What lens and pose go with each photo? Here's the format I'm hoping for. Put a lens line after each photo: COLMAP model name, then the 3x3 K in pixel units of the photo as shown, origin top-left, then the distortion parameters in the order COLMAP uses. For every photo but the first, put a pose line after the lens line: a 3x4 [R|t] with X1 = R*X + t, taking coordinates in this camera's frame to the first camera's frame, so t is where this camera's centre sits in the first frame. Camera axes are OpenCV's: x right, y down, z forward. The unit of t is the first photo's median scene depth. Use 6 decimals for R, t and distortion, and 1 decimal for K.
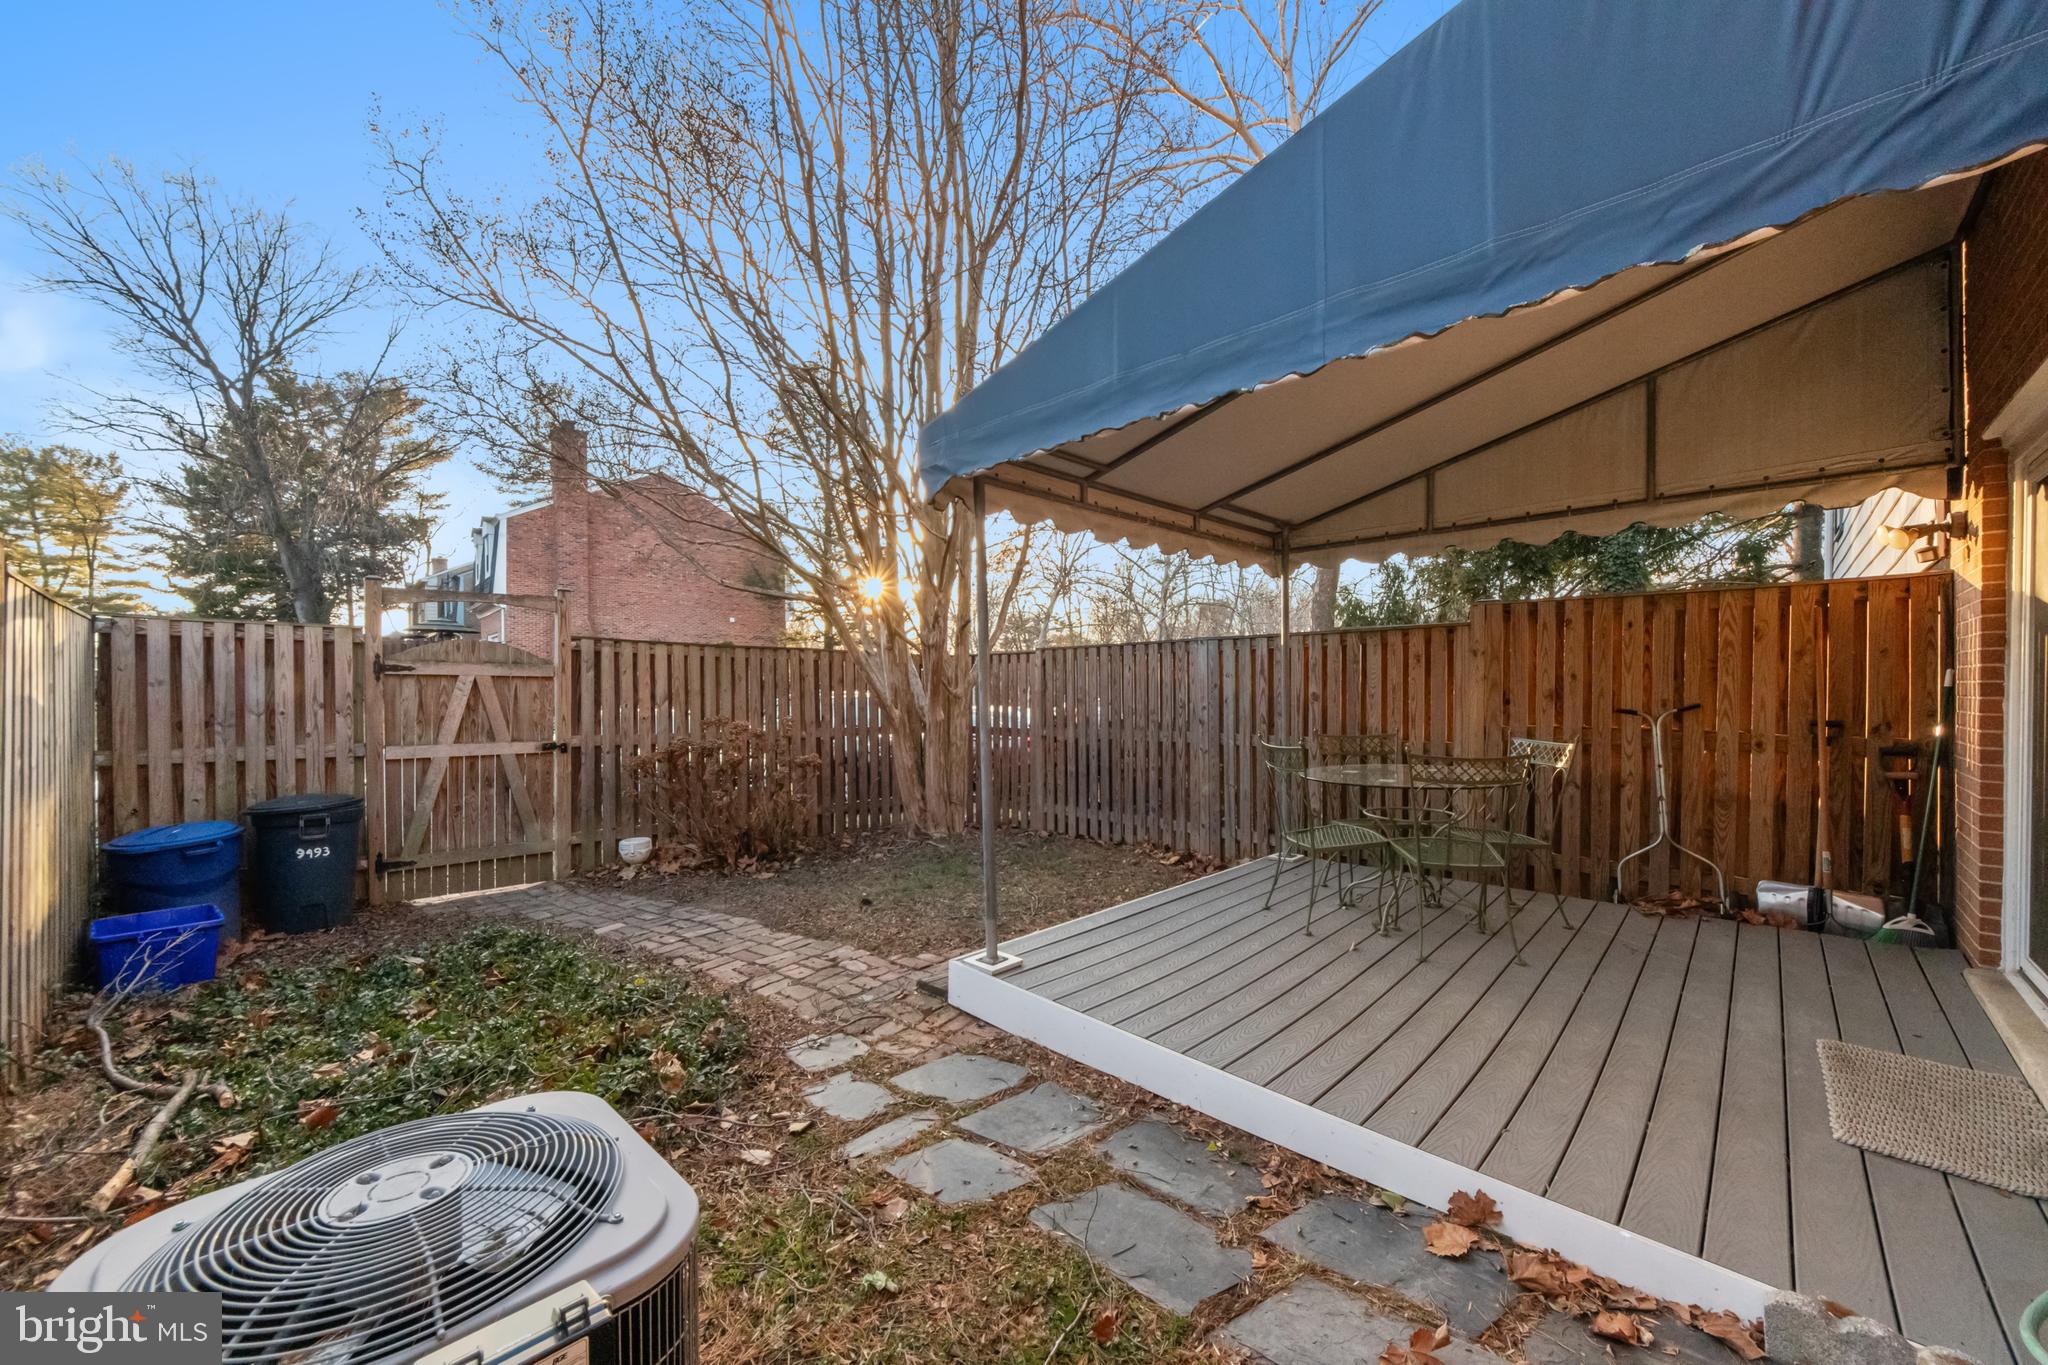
lens RADIAL K [[771.7, 0, 1026.3], [0, 771.7, 690.7], [0, 0, 1]] dist [0.009068, -0.013284]
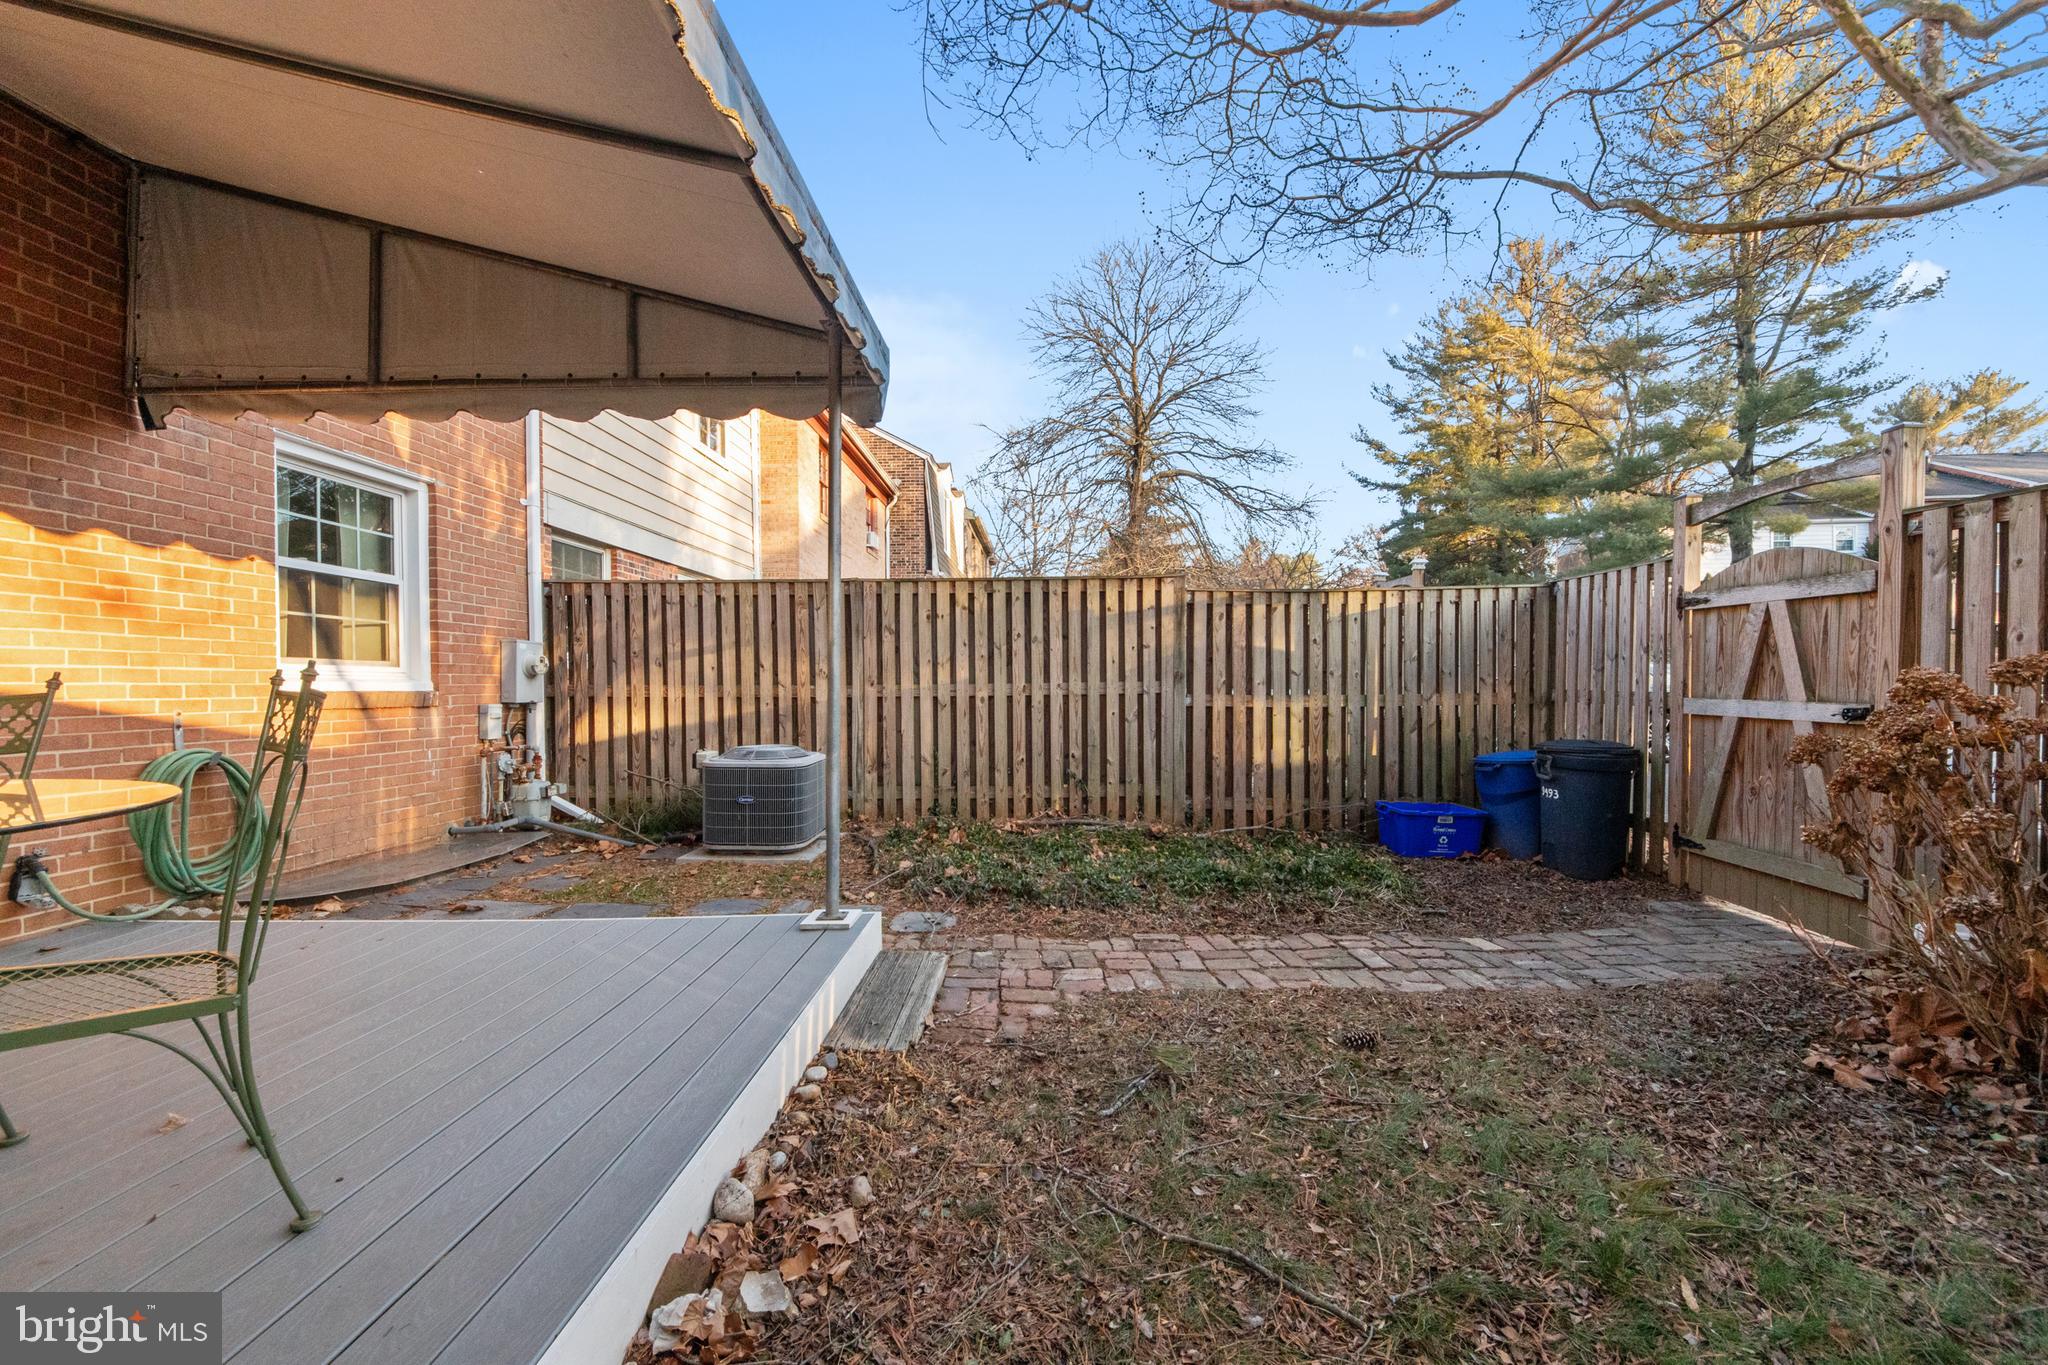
lens RADIAL K [[767.0, 0, 1034.6], [0, 767.0, 704.0], [0, 0, 1]] dist [0.011256, -0.012905]
pose [[-0.737215, 0.023679, -0.675243, 0.295052], [0.006540, 0.999589, 0.027912, 0.063570], [0.675627, 0.016161, -0.737067, 1.411958]]
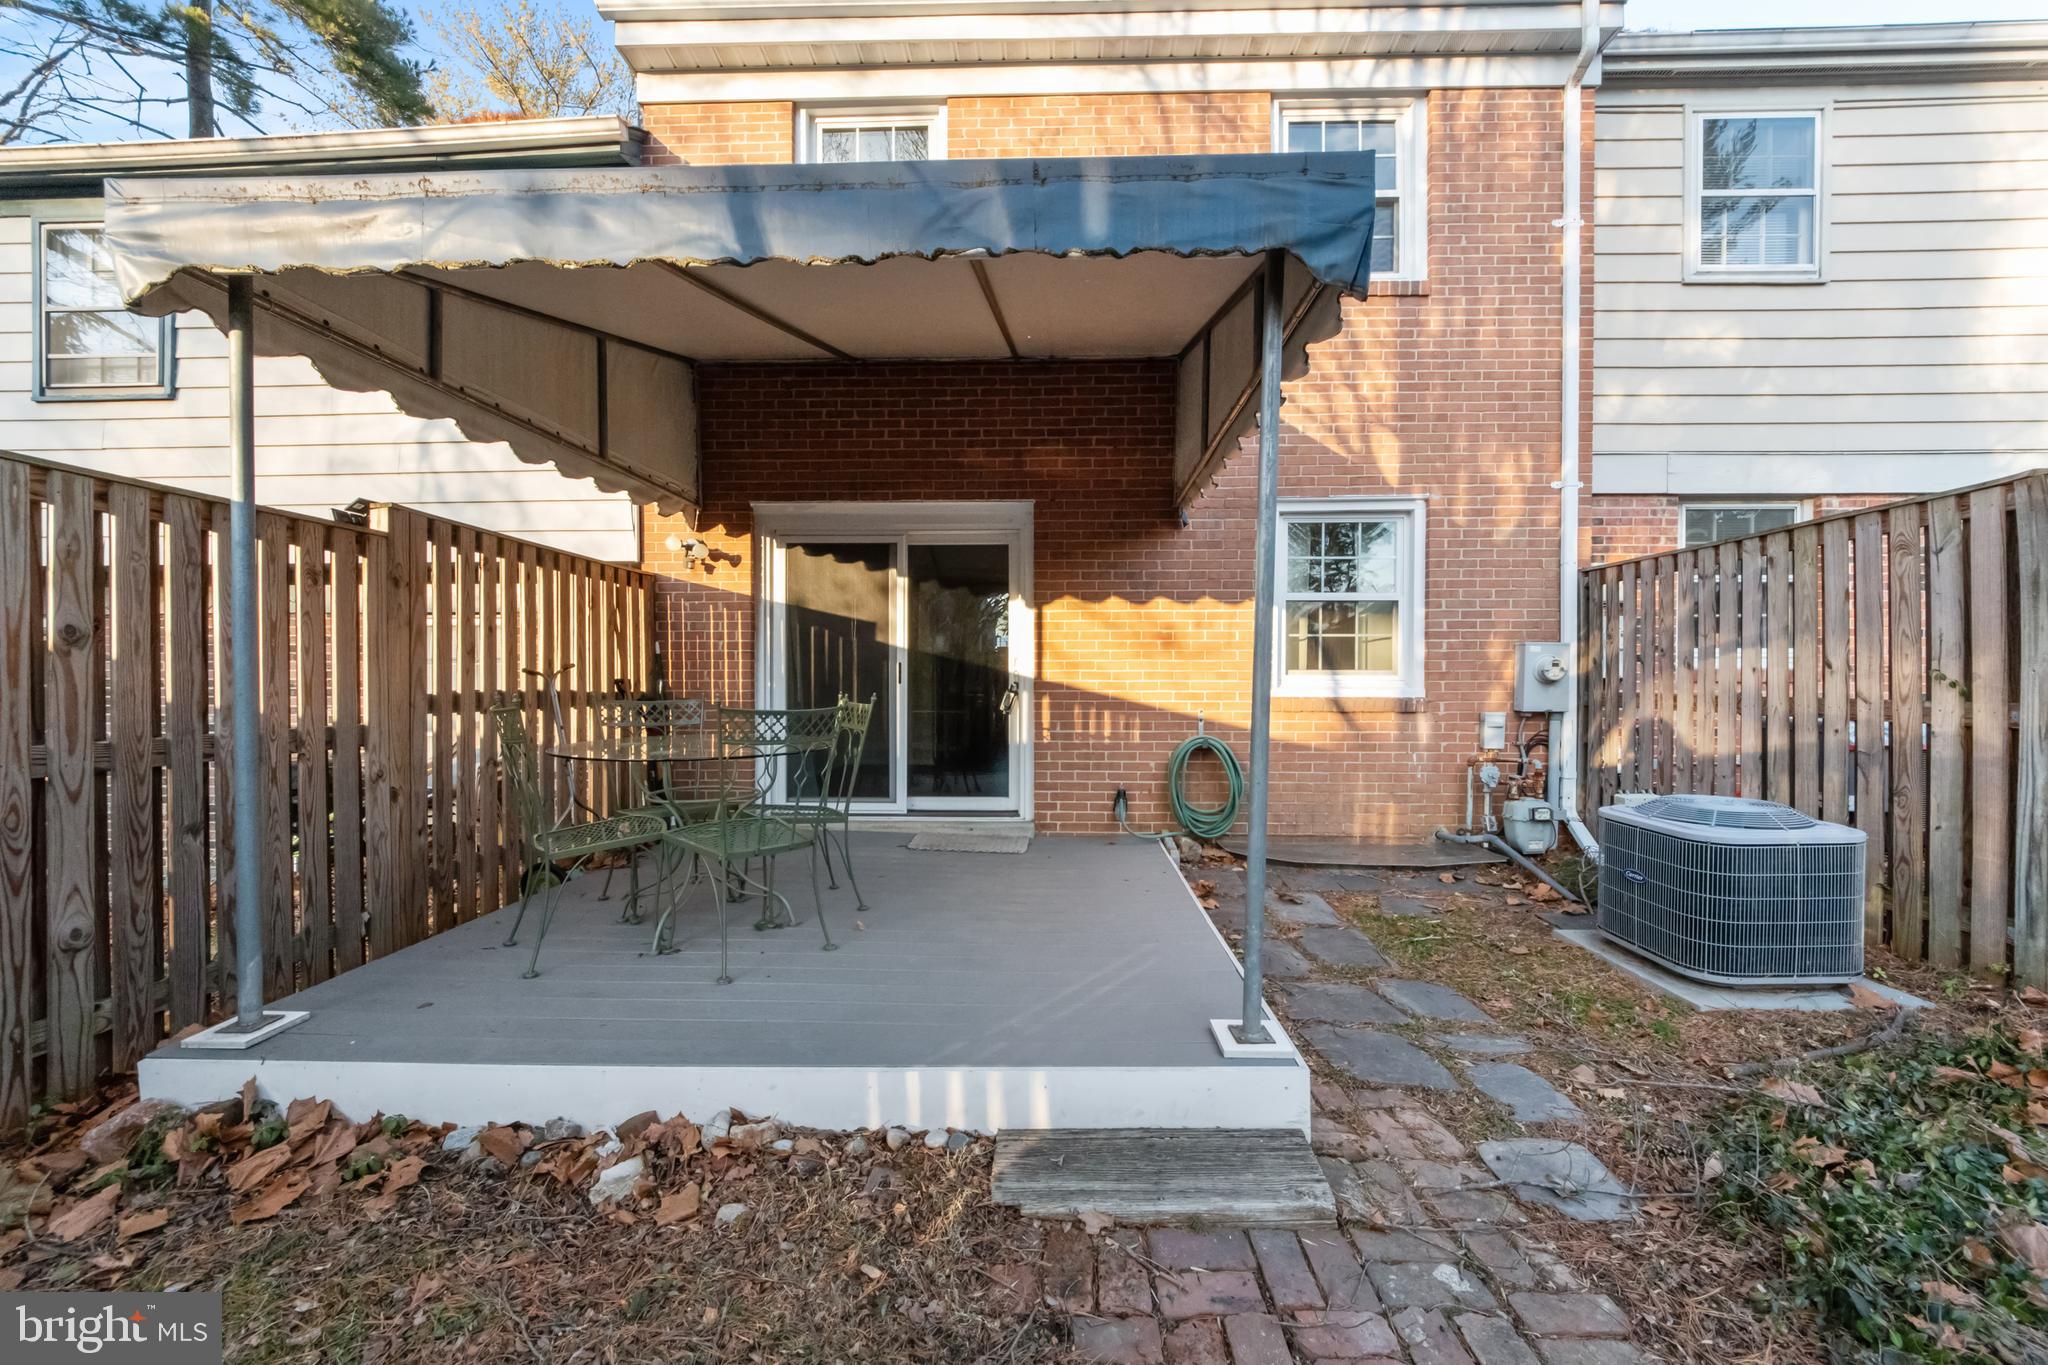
lens RADIAL K [[769.4, 0, 1039.8], [0, 769.4, 695.7], [0, 0, 1]] dist [0.001820, -0.006418]
pose [[-0.672580, -0.007494, 0.739987, -0.306282], [0.005867, 0.999863, 0.015458, 0.045834], [-0.740001, 0.014738, -0.672444, 1.212303]]
